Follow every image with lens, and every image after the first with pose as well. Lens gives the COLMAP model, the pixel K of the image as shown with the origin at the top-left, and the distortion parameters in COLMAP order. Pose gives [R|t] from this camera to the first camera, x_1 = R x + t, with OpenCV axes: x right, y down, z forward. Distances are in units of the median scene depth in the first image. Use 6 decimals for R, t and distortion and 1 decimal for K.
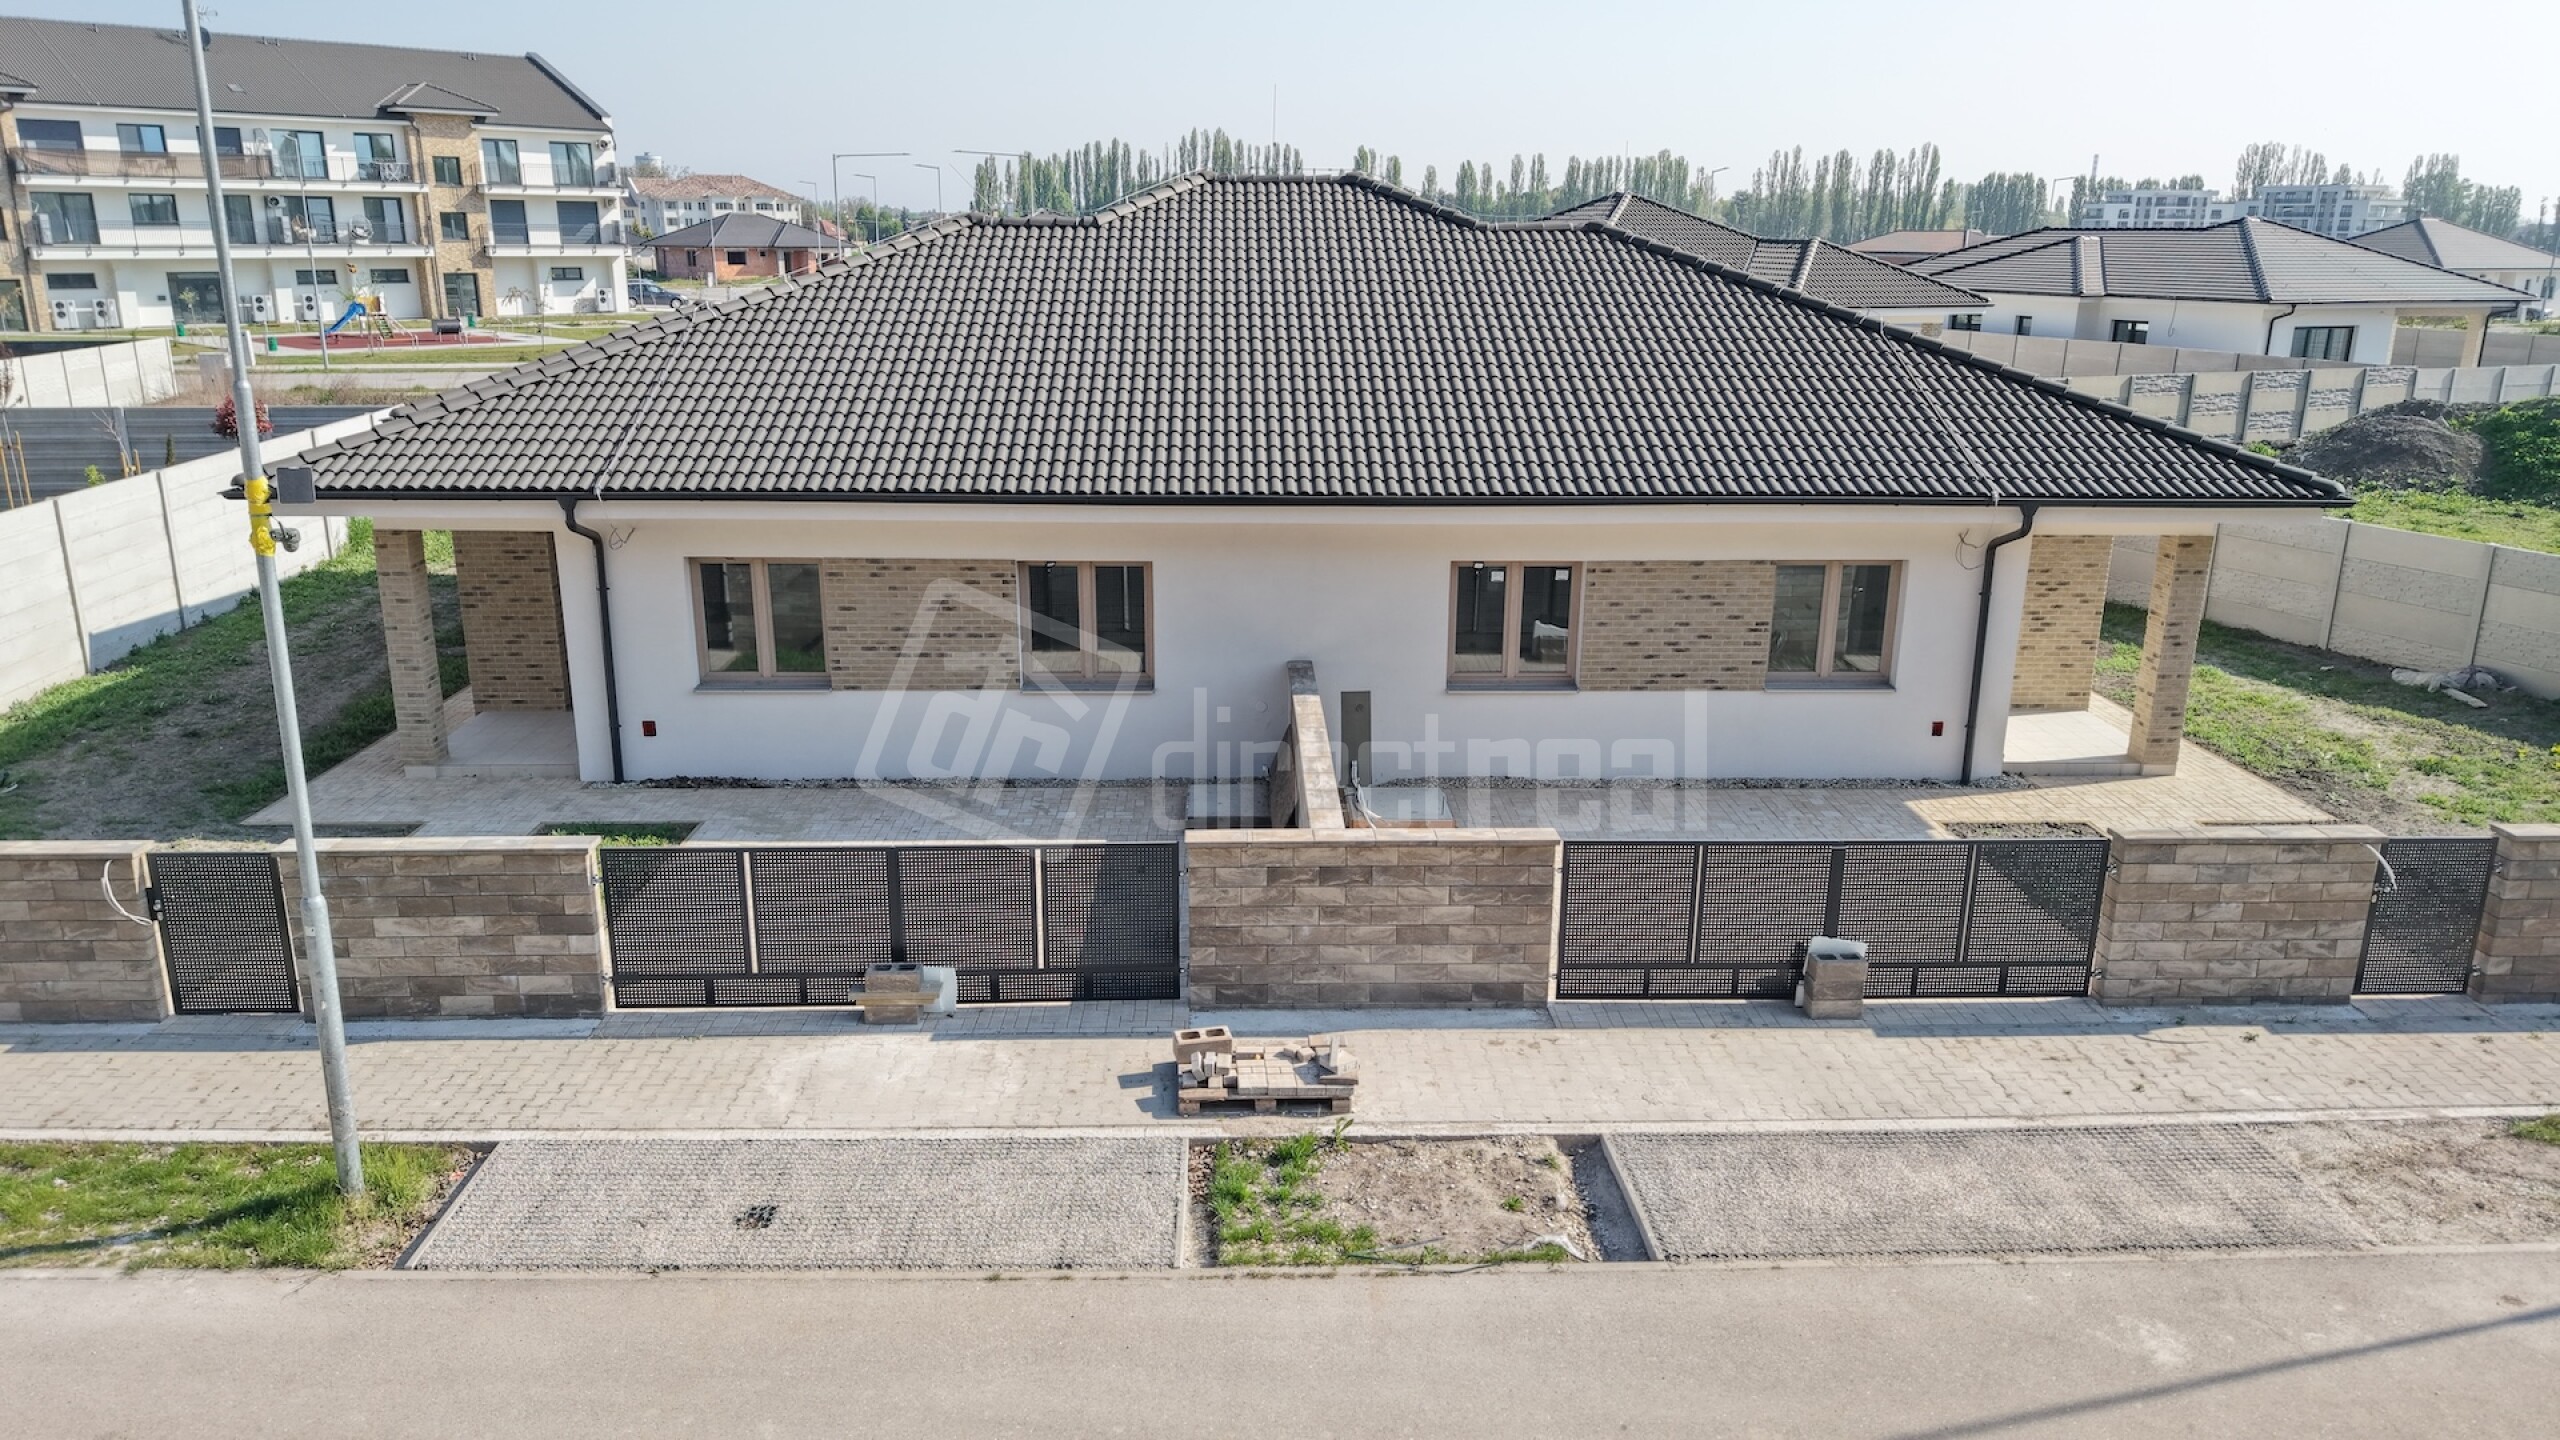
lens RADIAL K [[1730.1, 0, 1275.0], [0, 1730.1, 717.2], [0, 0, 1]] dist [0.026767, -0.025180]
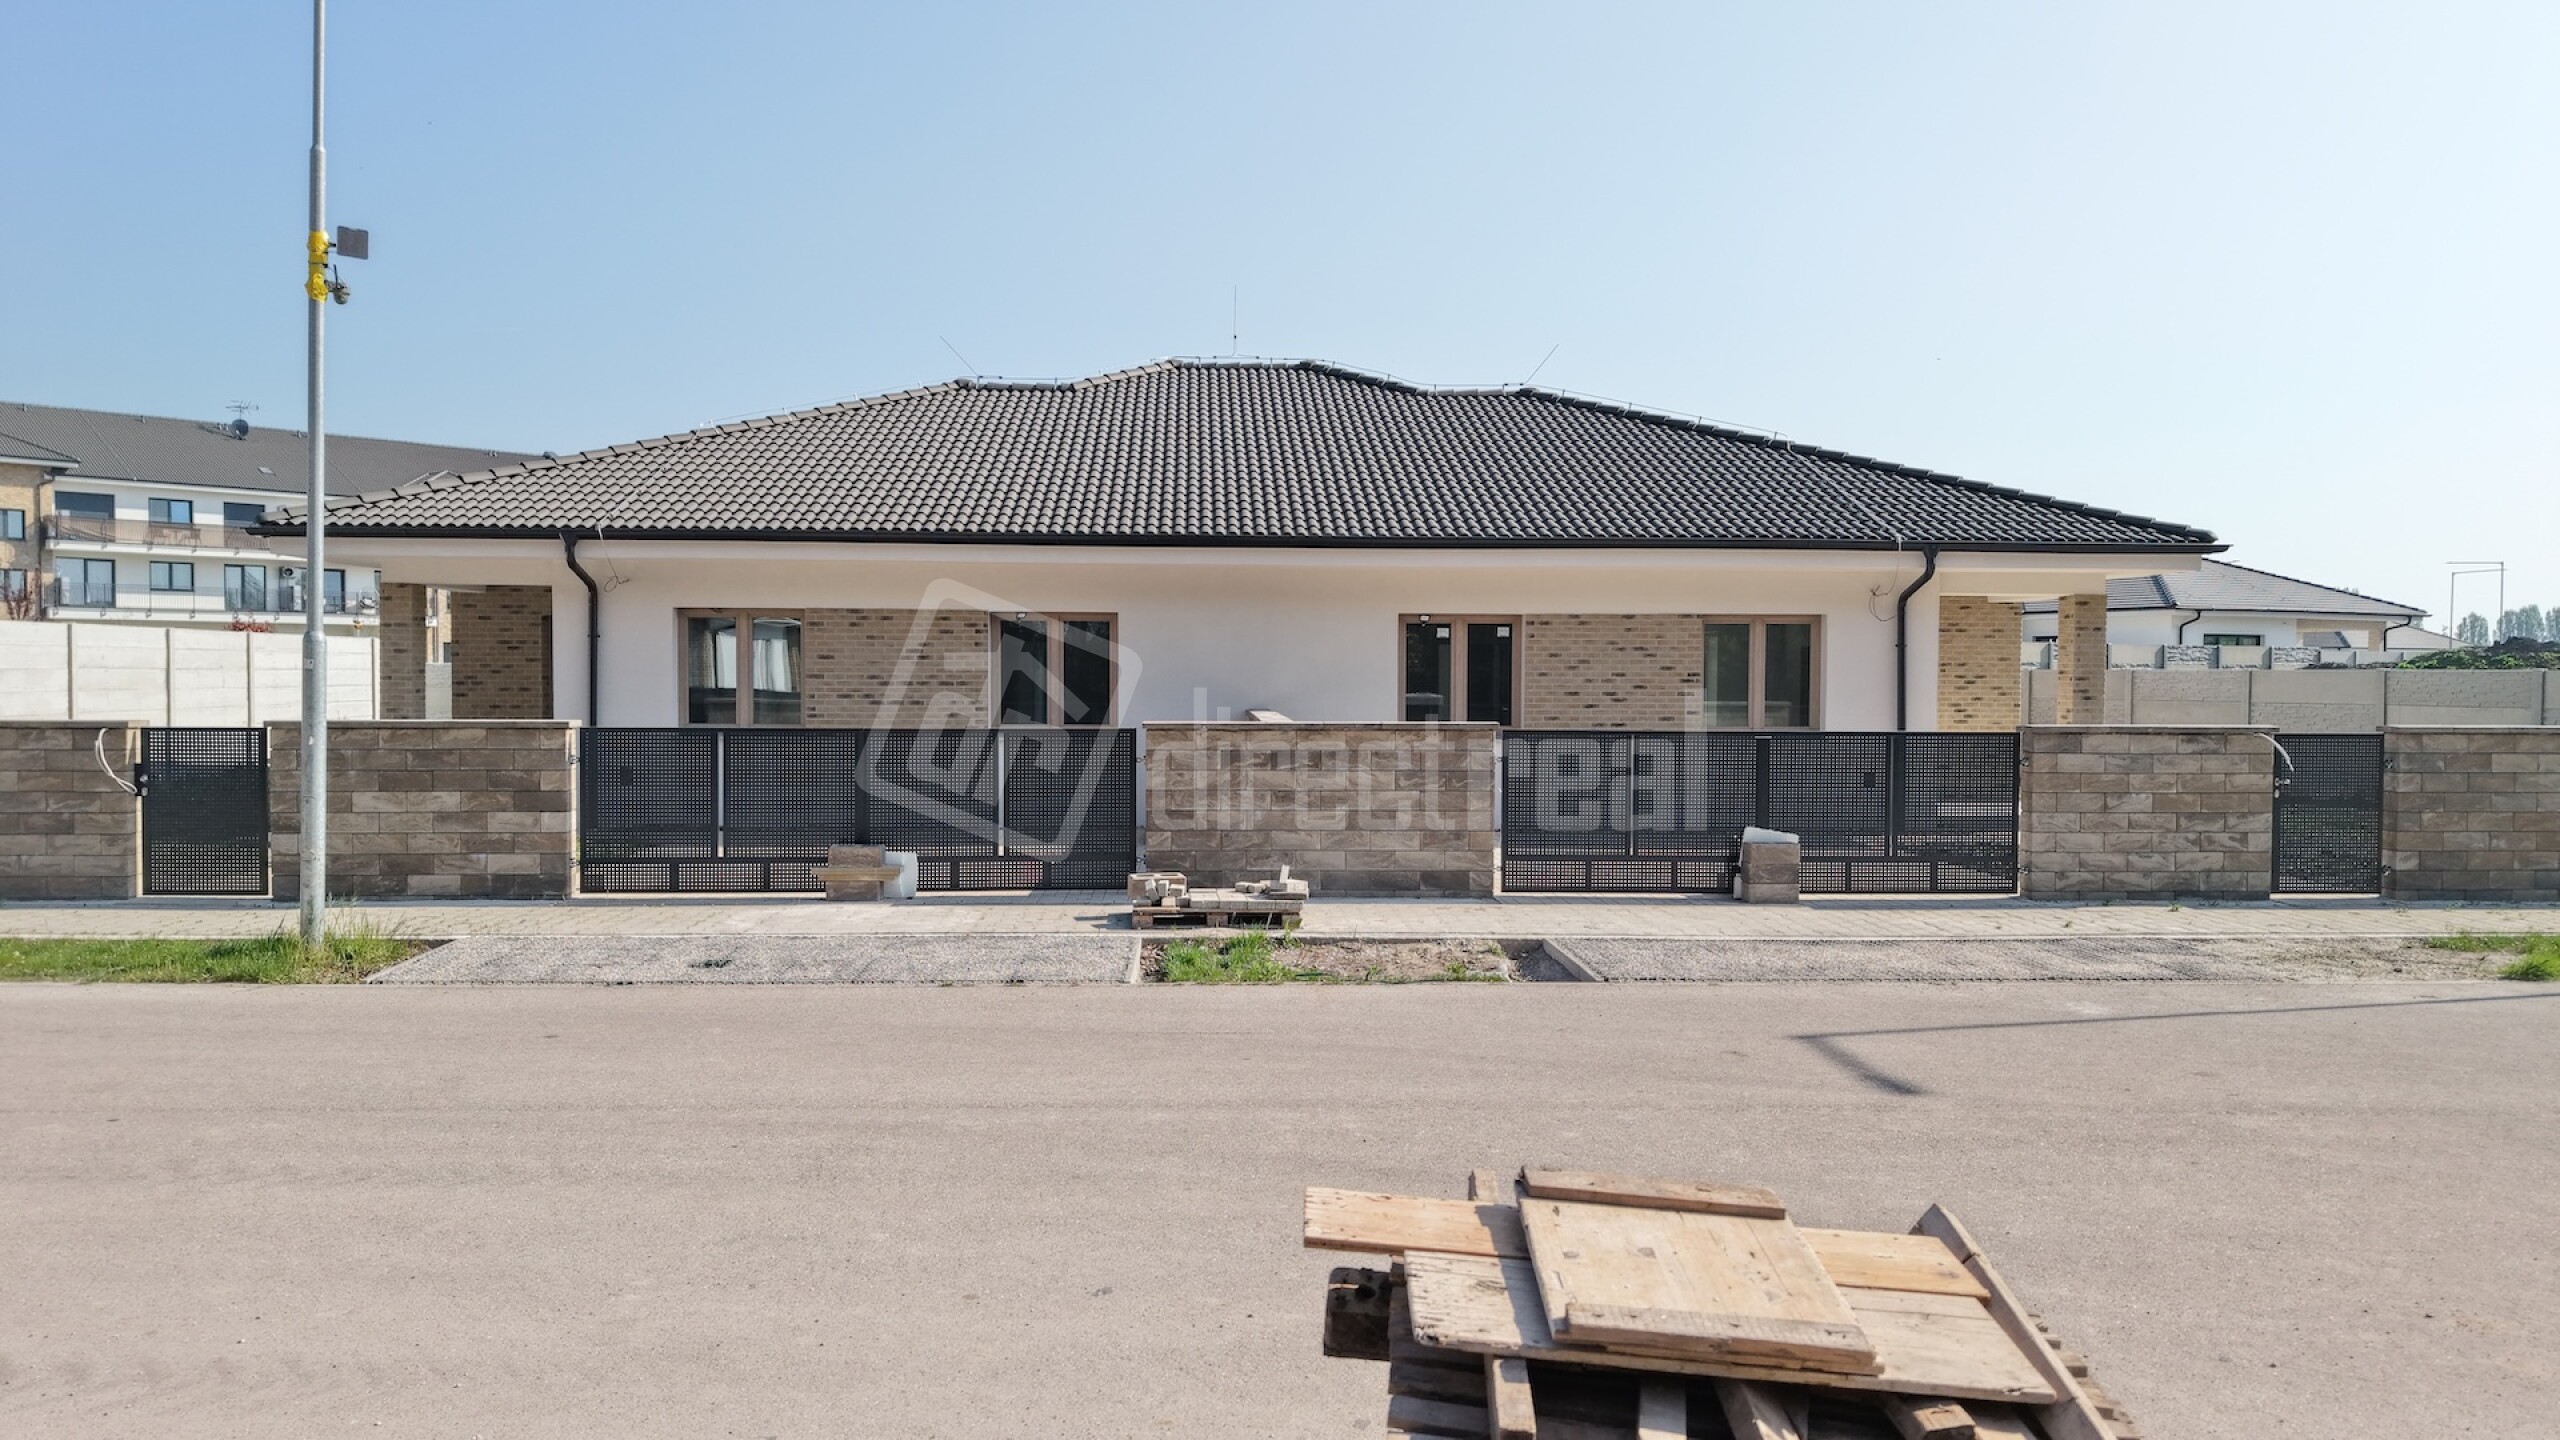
lens RADIAL K [[1730.1, 0, 1275.0], [0, 1730.1, 717.2], [0, 0, 1]] dist [0.026767, -0.025180]
pose [[0.999865, -0.002700, 0.016202, 0.008159], [0.006640, 0.968645, -0.248359, 0.229950], [-0.015024, 0.248433, 0.968533, -0.012809]]
